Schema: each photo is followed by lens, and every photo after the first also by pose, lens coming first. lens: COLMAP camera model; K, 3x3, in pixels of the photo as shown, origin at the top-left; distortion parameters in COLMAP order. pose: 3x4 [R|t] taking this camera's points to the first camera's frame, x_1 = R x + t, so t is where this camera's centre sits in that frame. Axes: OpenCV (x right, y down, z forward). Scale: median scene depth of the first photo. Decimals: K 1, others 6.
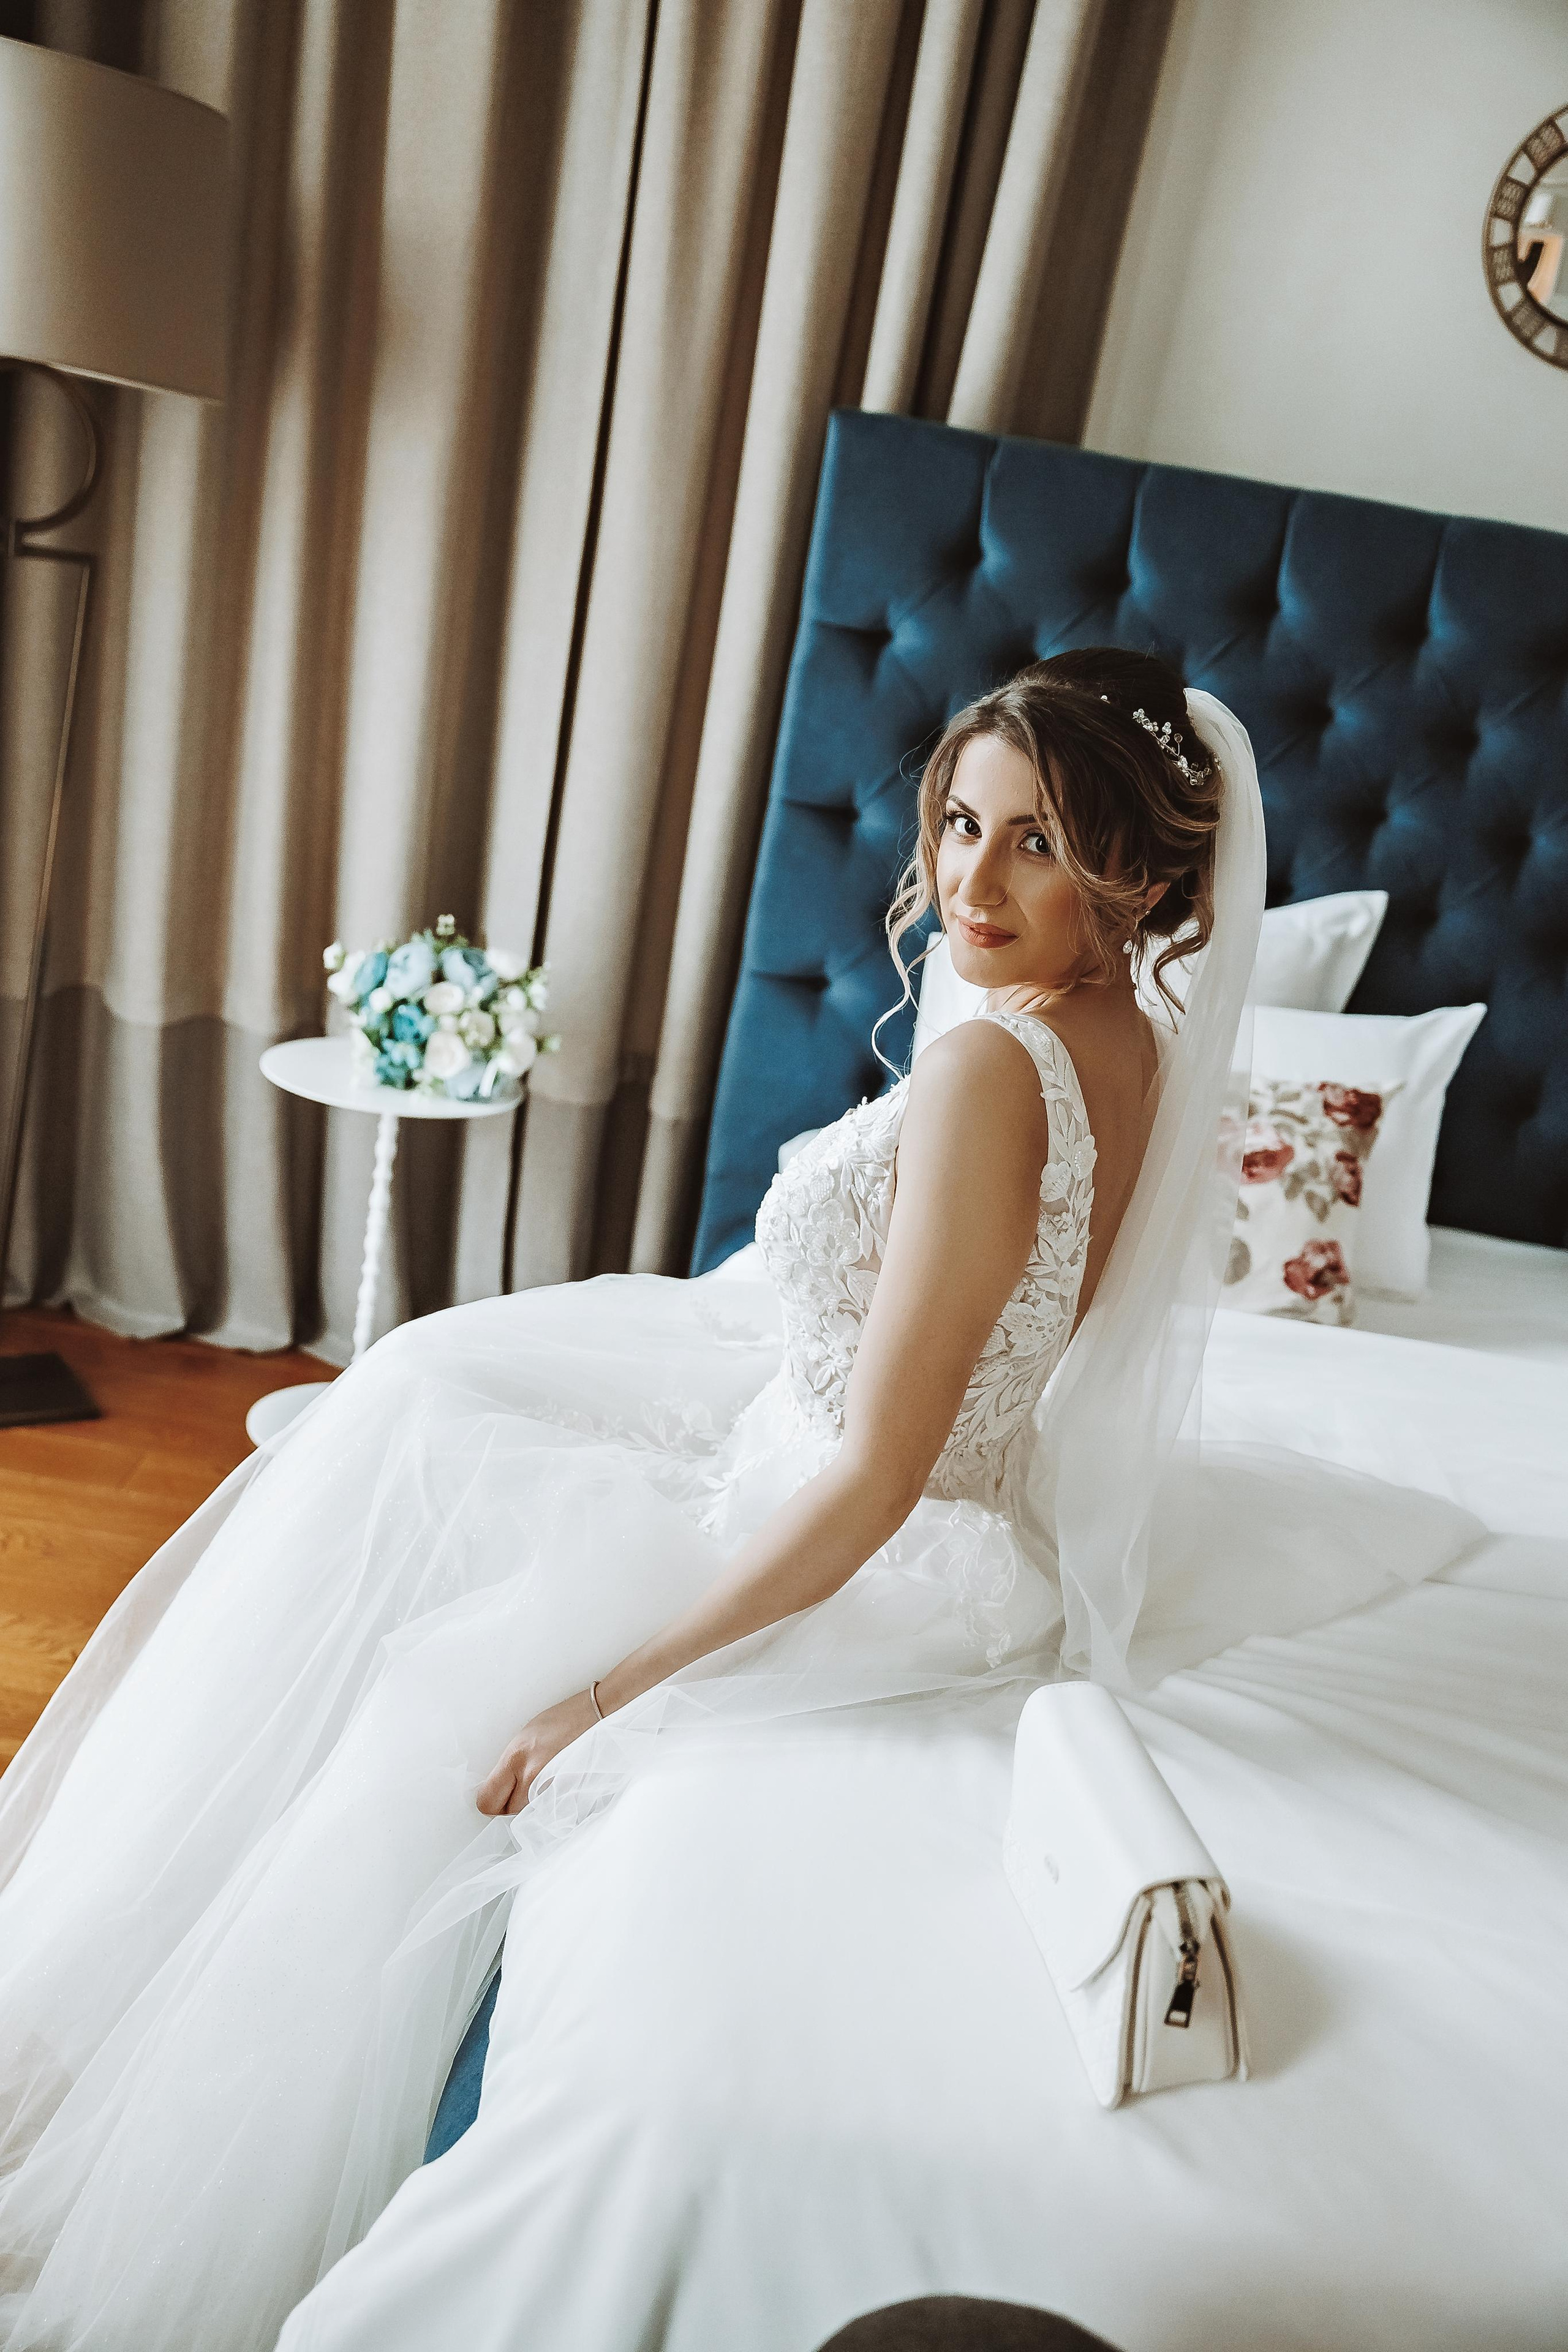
lens RADIAL K [[2453.8, 0, 842.5], [0, 2453.8, 1330.0], [0, 0, 1]] dist [-0.011058, 0.000000]
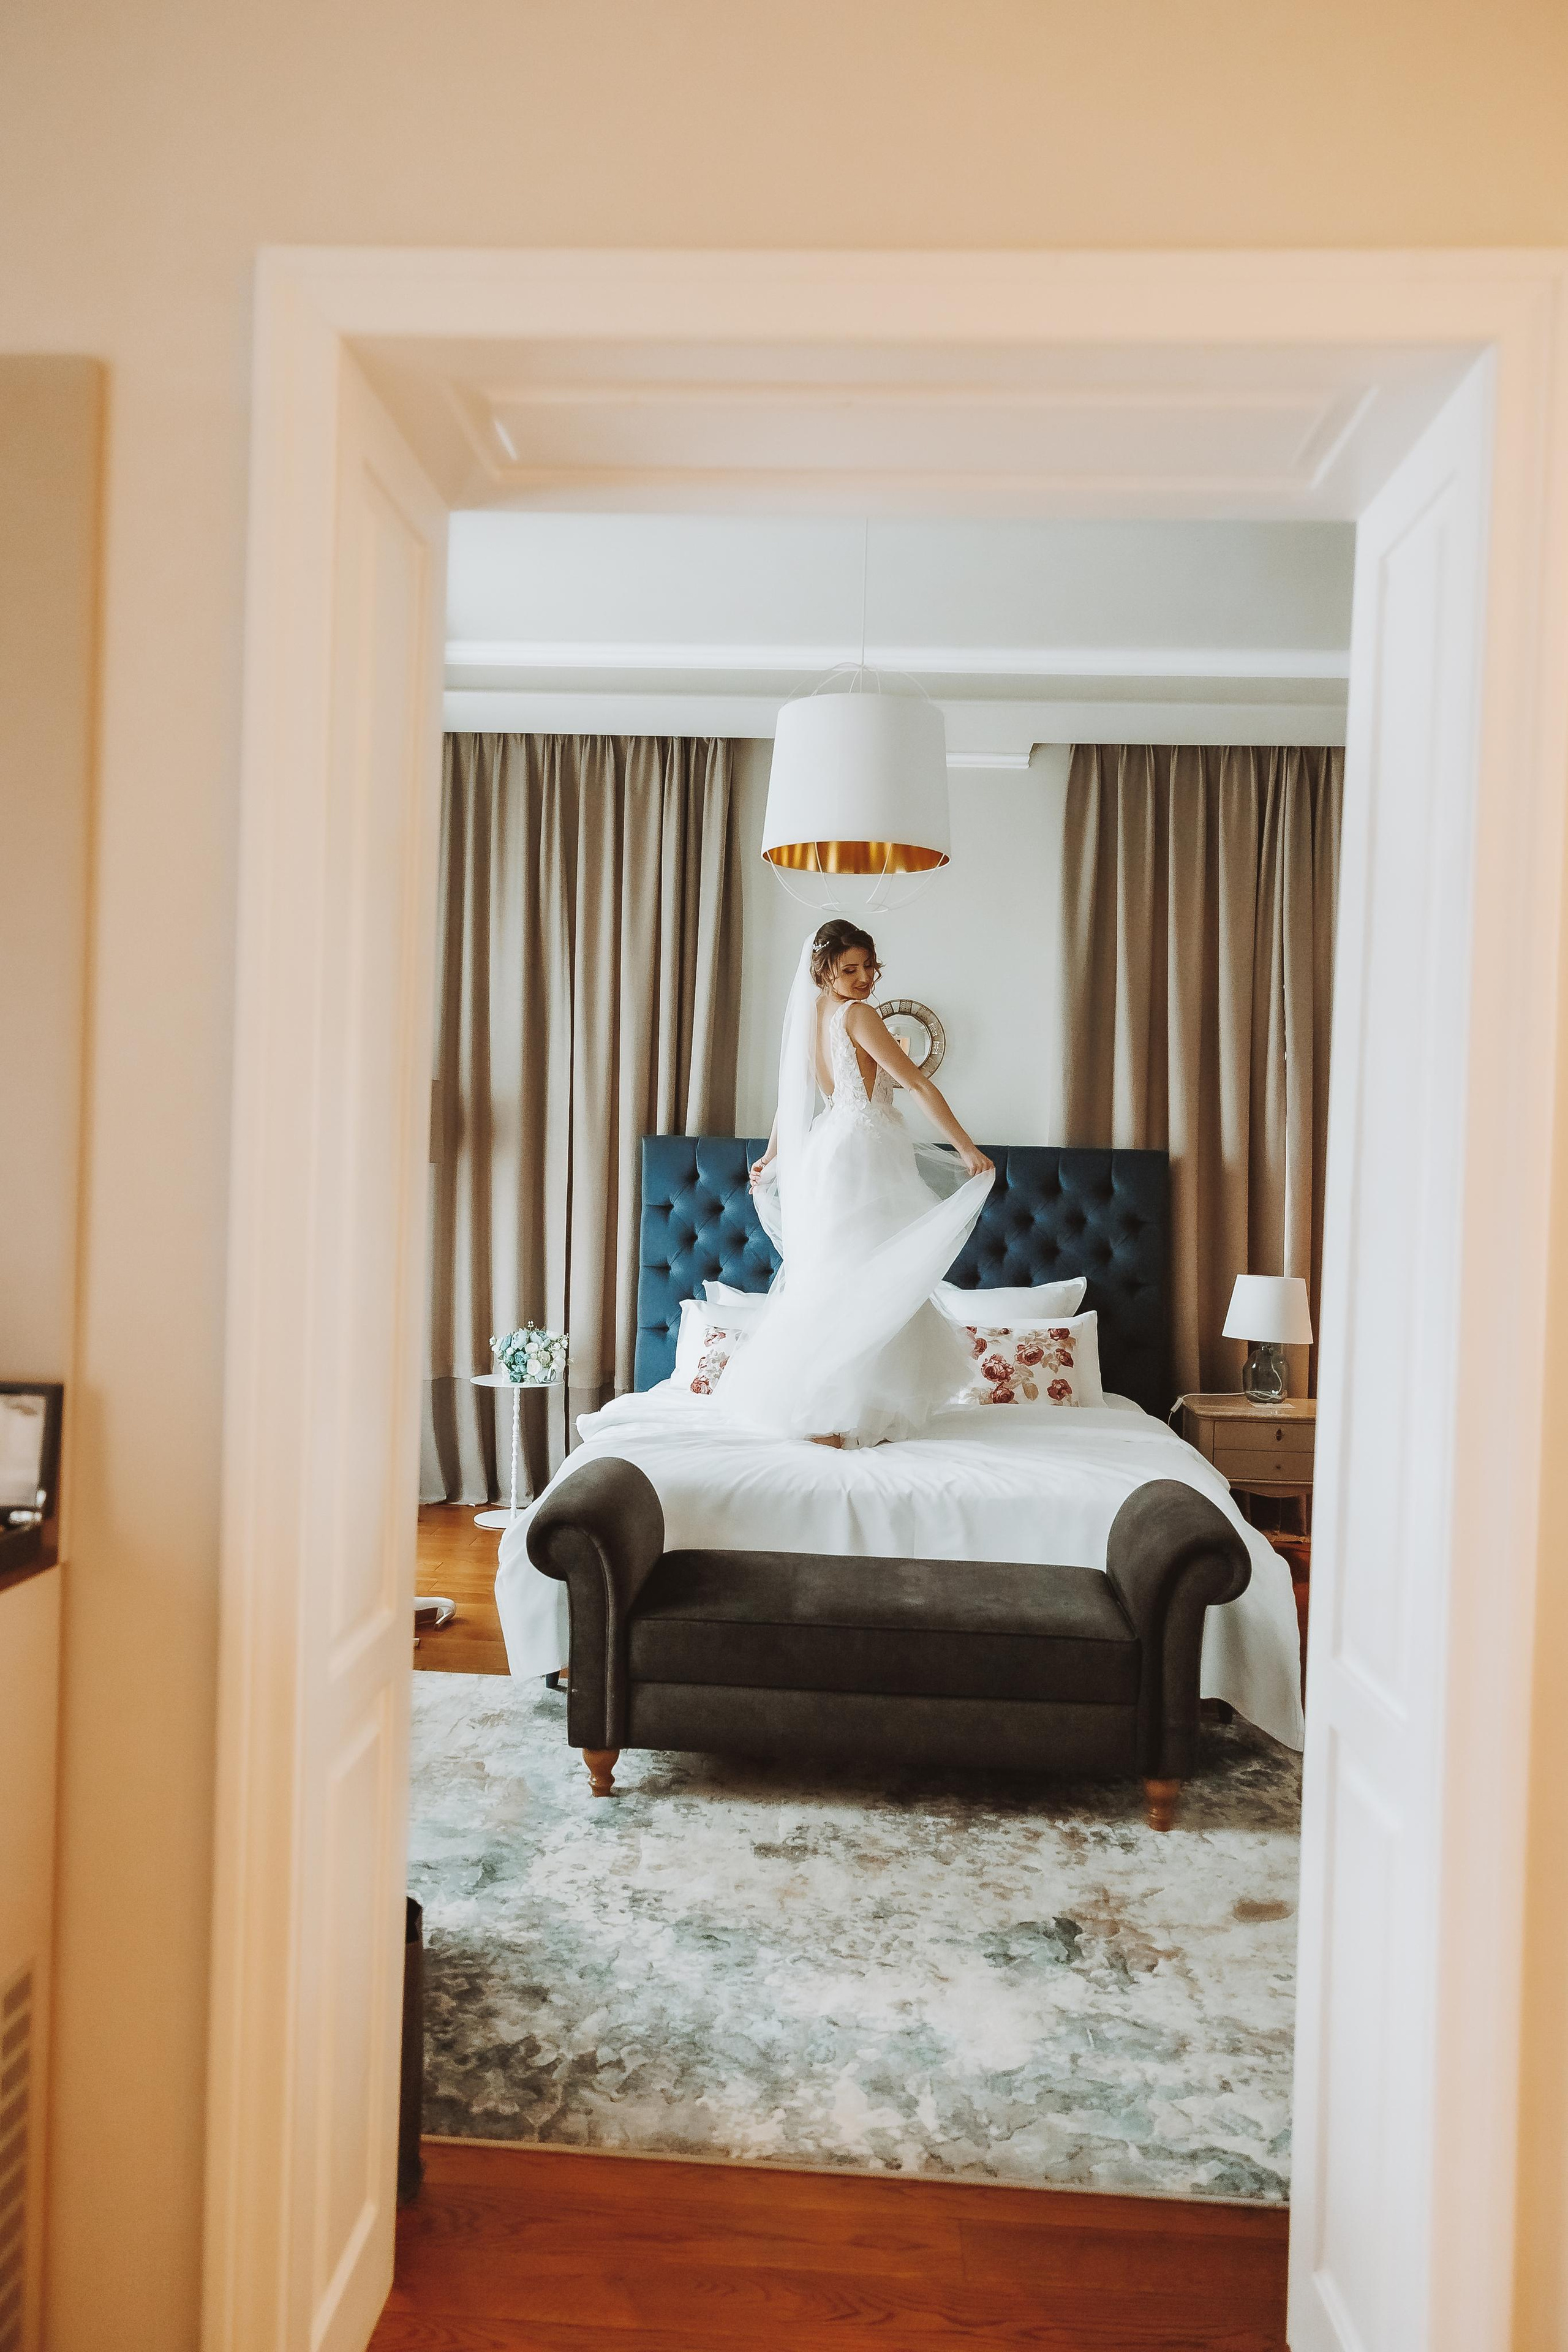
lens RADIAL K [[1736.8, 0, 769.9], [0, 1736.8, 1185.1], [0, 0, 1]] dist [0.005343, 0.001907]
pose [[0.990146, -0.137179, -0.028165, 0.194146], [0.121582, 0.941874, -0.313196, 0.352094], [0.069492, 0.306685, 0.949271, -0.954563]]
